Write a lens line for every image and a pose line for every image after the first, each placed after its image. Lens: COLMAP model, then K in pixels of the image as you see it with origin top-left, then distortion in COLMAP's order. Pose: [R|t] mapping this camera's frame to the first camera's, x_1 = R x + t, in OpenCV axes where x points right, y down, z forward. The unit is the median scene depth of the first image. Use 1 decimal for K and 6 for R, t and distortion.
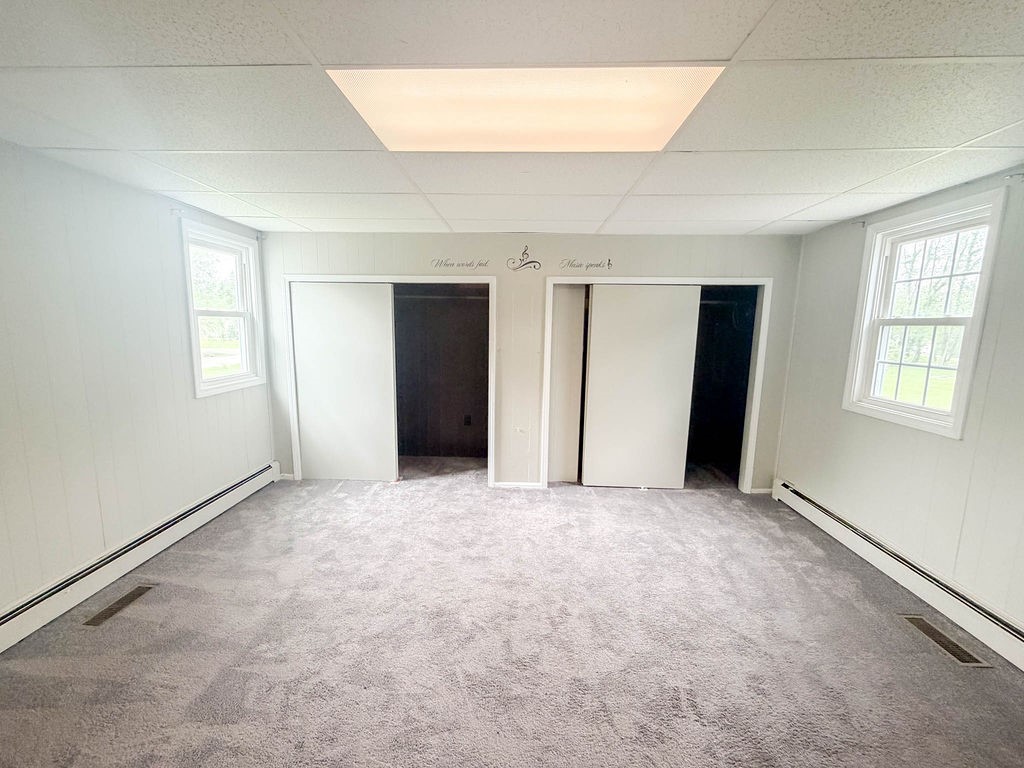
lens RADIAL K [[406.3, 0, 512.0], [0, 406.3, 384.0], [0, 0, 1]] dist [-0.001077, 0.000341]
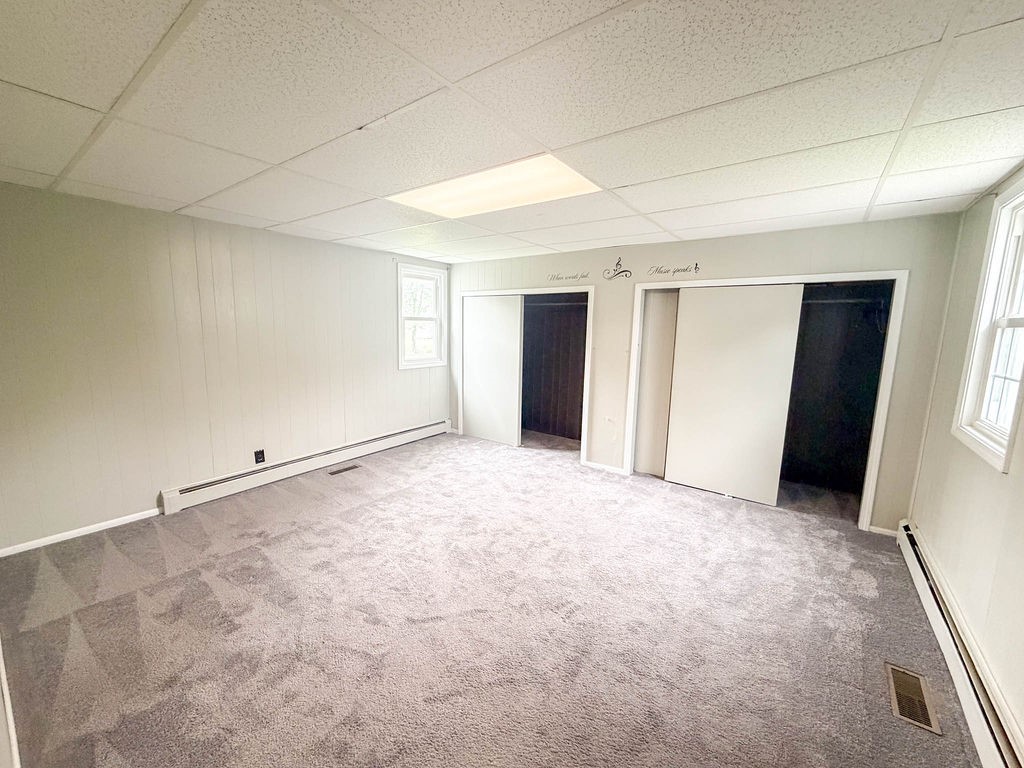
lens RADIAL K [[406.3, 0, 512.0], [0, 406.3, 384.0], [0, 0, 1]] dist [-0.001077, 0.000341]
pose [[0.827615, 0.081303, -0.555377, 0.447414], [-0.087803, 0.996025, 0.014968, 0.023805], [0.554387, 0.036377, 0.831464, -0.105970]]
